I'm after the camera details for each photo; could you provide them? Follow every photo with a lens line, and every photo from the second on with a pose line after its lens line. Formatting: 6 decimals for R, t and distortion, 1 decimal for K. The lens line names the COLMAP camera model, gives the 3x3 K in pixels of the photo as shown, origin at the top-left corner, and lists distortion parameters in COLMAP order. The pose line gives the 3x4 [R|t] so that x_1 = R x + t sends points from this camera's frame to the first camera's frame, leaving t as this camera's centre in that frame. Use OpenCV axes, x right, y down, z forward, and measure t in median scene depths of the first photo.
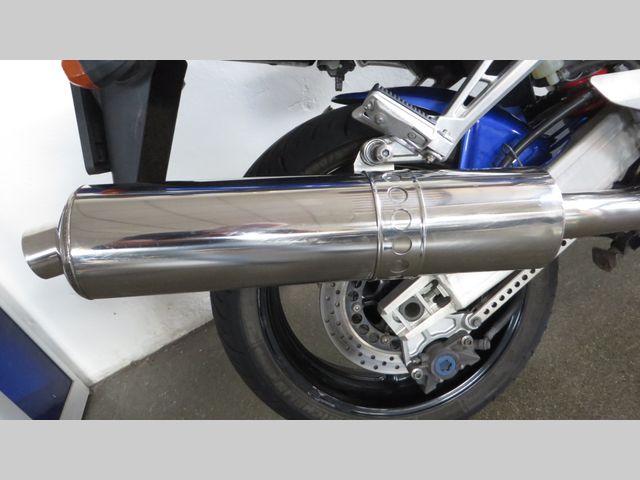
lens RADIAL K [[476.0, 0, 321.3], [0, 476.0, 240.9], [0, 0, 1]] dist [-0.016203, 0.007841]
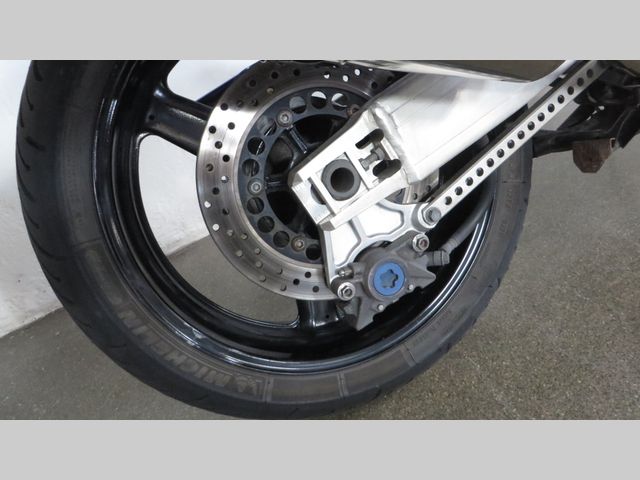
lens RADIAL K [[476.0, 0, 318.3], [0, 476.0, 239.2], [0, 0, 1]] dist [-0.016203, 0.007841]
pose [[0.985697, 0.033404, 0.165183, 0.053078], [-0.022401, 0.997432, -0.068030, 0.245805], [-0.167031, 0.063357, 0.983914, 0.354420]]
